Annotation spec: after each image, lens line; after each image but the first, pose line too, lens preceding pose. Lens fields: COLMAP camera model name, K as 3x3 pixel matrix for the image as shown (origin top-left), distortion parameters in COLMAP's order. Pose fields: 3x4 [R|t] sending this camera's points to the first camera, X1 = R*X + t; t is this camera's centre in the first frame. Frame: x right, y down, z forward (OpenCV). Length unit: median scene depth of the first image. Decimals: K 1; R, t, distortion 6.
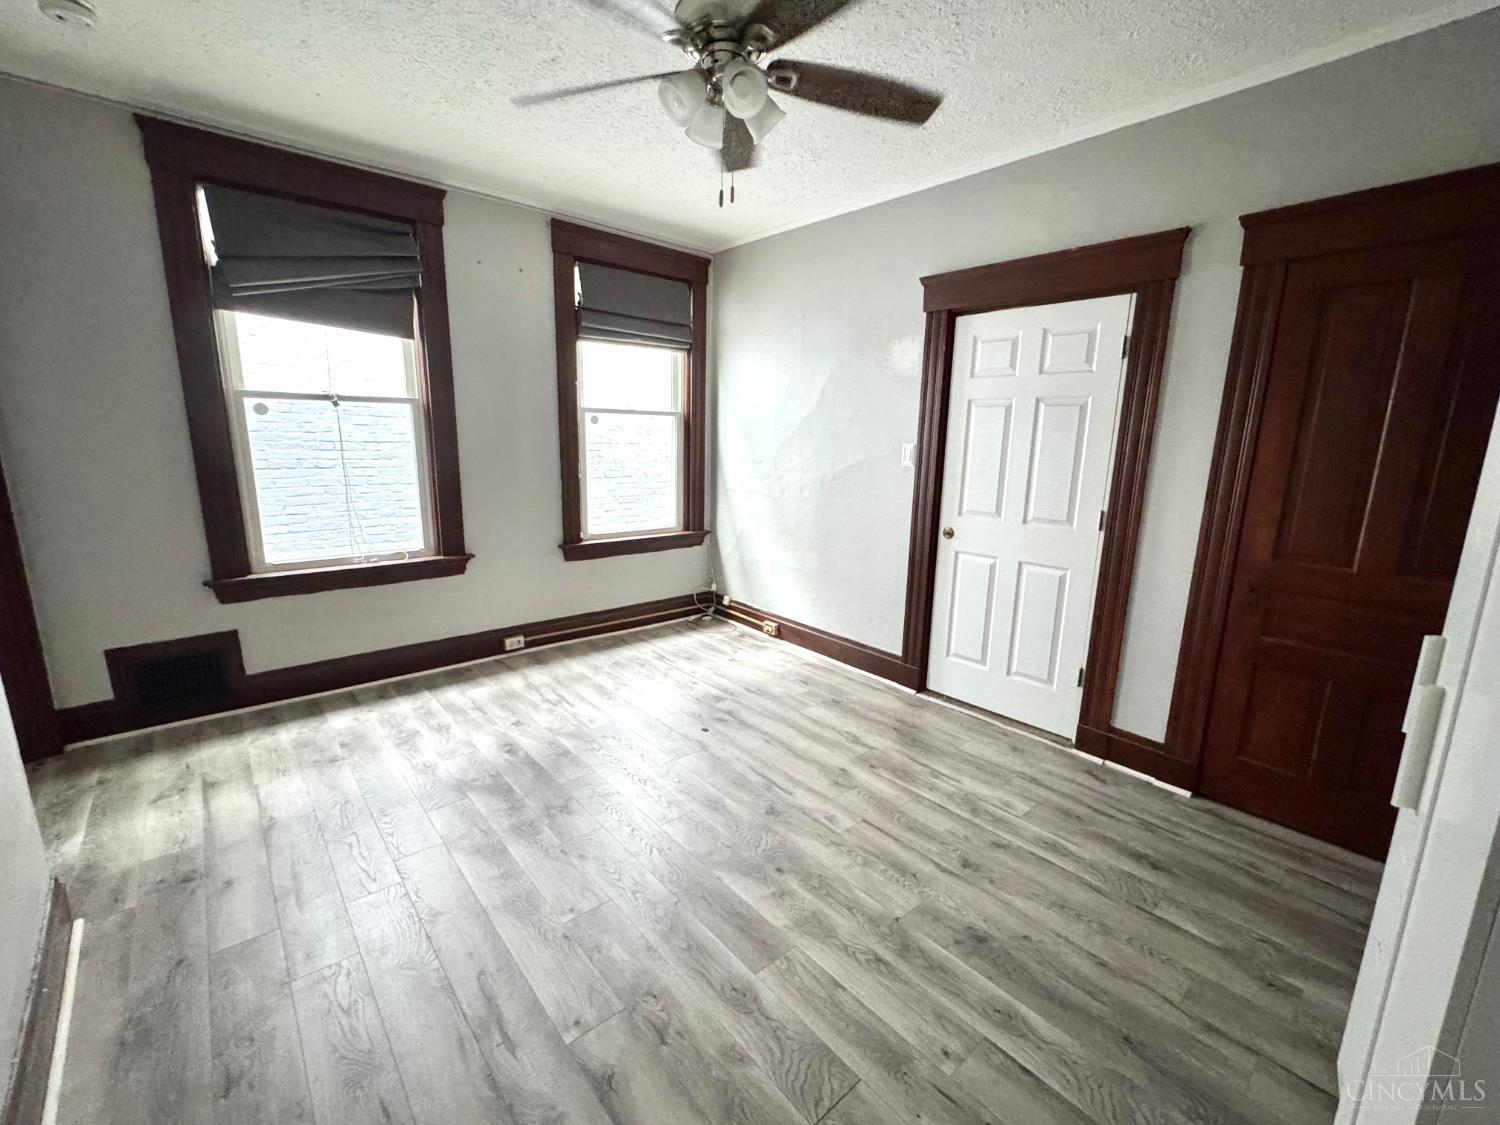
lens RADIAL K [[625.1, 0, 747.5], [0, 625.1, 560.3], [0, 0, 1]] dist [-0.002267, 0.000844]
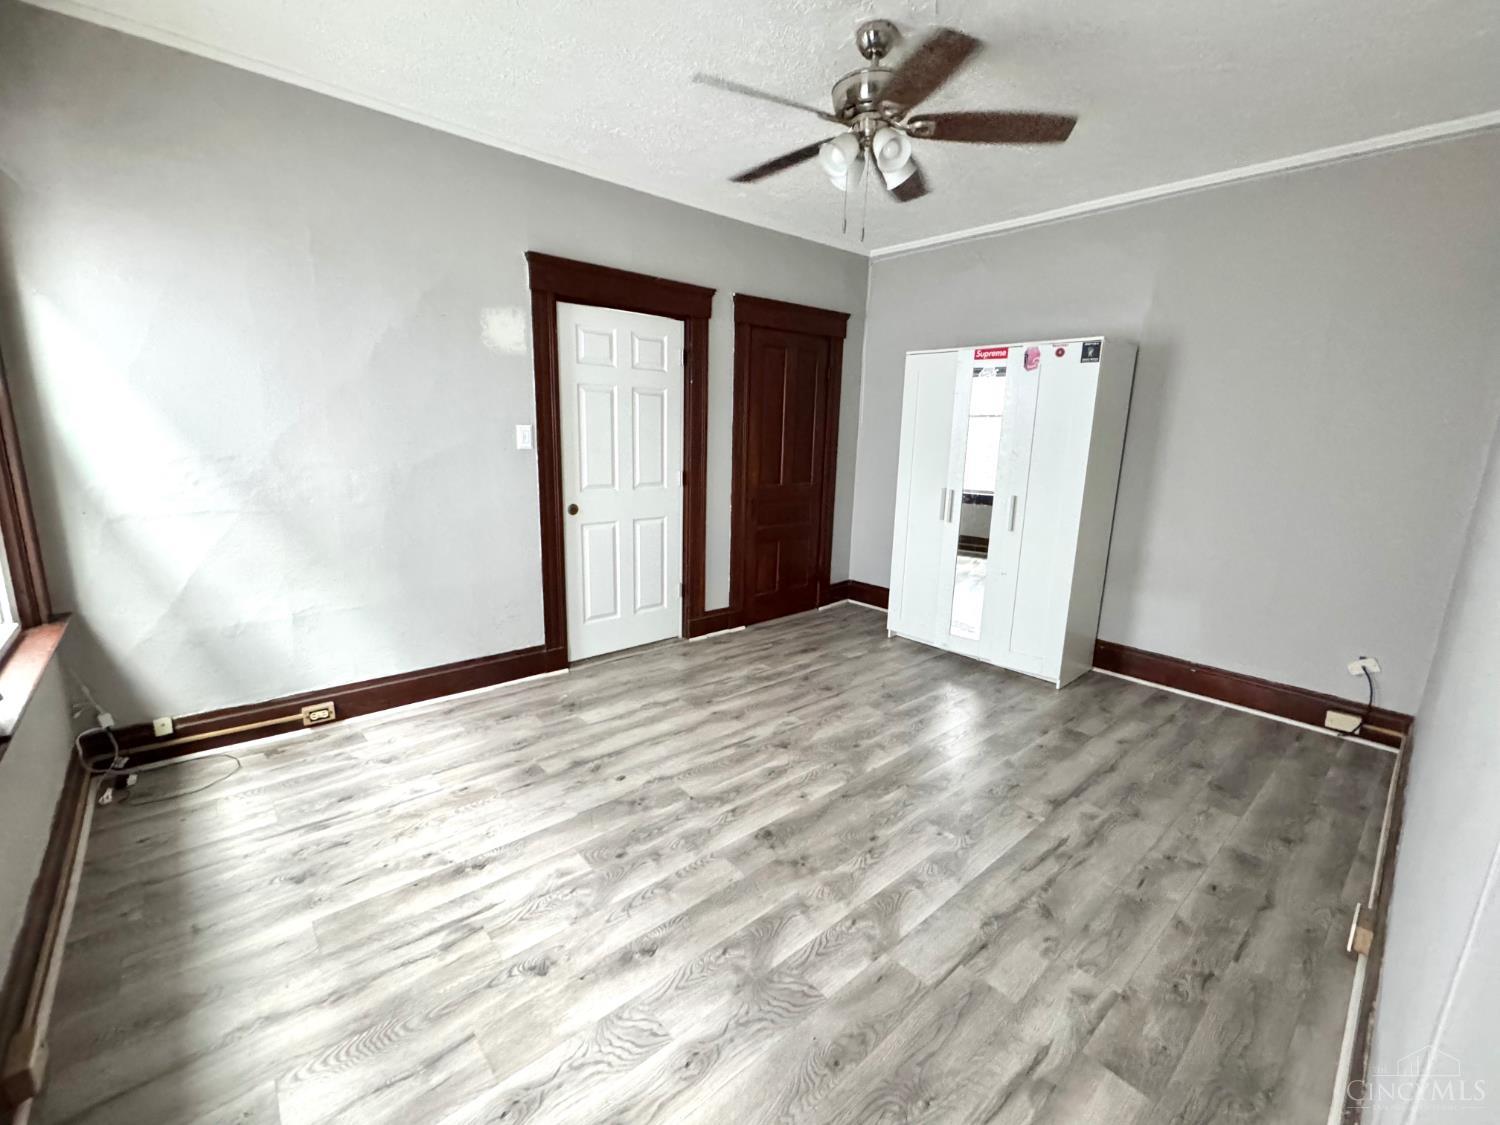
lens RADIAL K [[625.1, 0, 752.3], [0, 625.1, 562.1], [0, 0, 1]] dist [-0.002267, 0.000844]
pose [[0.012206, -0.234135, 0.972128, -0.773613], [0.172010, 0.958199, 0.228620, -0.158354], [-0.985020, 0.164425, 0.051969, 0.705429]]
